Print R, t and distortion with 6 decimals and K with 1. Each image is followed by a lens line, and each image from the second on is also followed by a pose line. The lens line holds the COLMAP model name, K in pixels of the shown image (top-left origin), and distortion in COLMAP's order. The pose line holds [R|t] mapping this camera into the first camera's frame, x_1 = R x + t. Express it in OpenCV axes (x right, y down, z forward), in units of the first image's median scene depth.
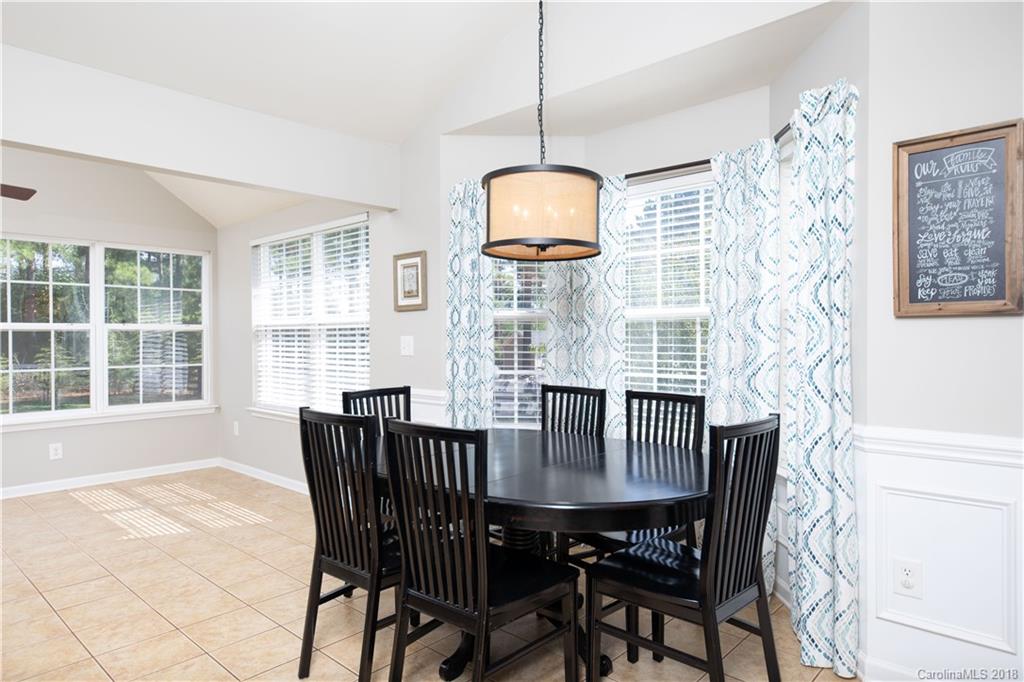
lens RADIAL K [[634.7, 0, 512.7], [0, 634.7, 339.1], [0, 0, 1]] dist [0.012128, 0.002482]
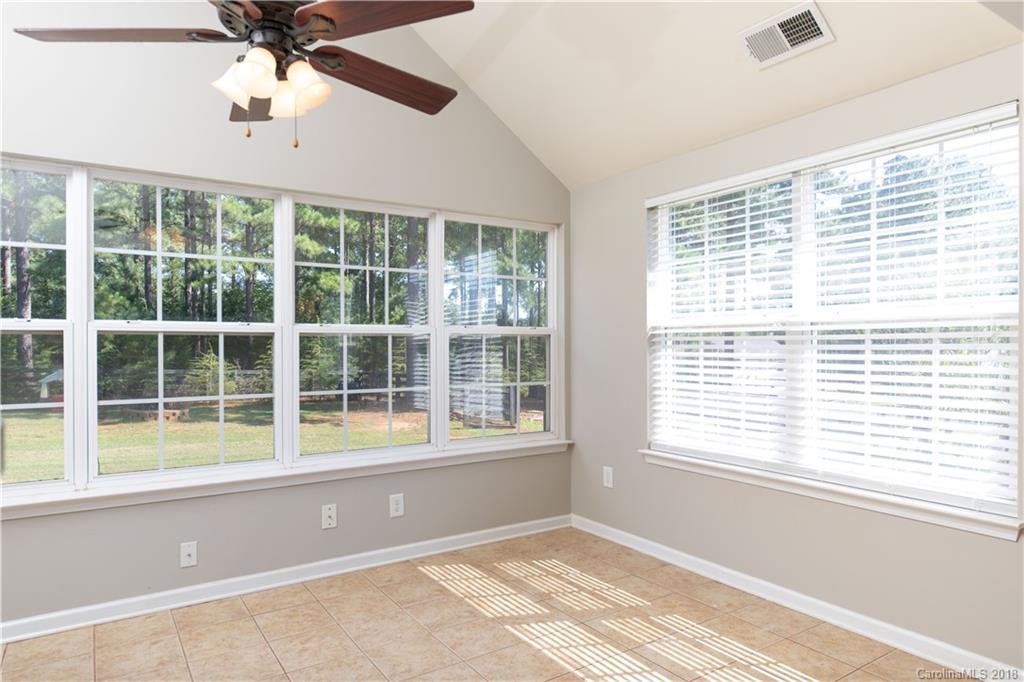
lens RADIAL K [[634.7, 0, 511.6], [0, 634.7, 343.2], [0, 0, 1]] dist [0.012128, 0.002482]
pose [[0.969751, 0.002302, -0.244085, -0.384801], [-0.004141, 0.999967, -0.007021, 0.000774], [0.244060, 0.007820, 0.969729, 0.318873]]
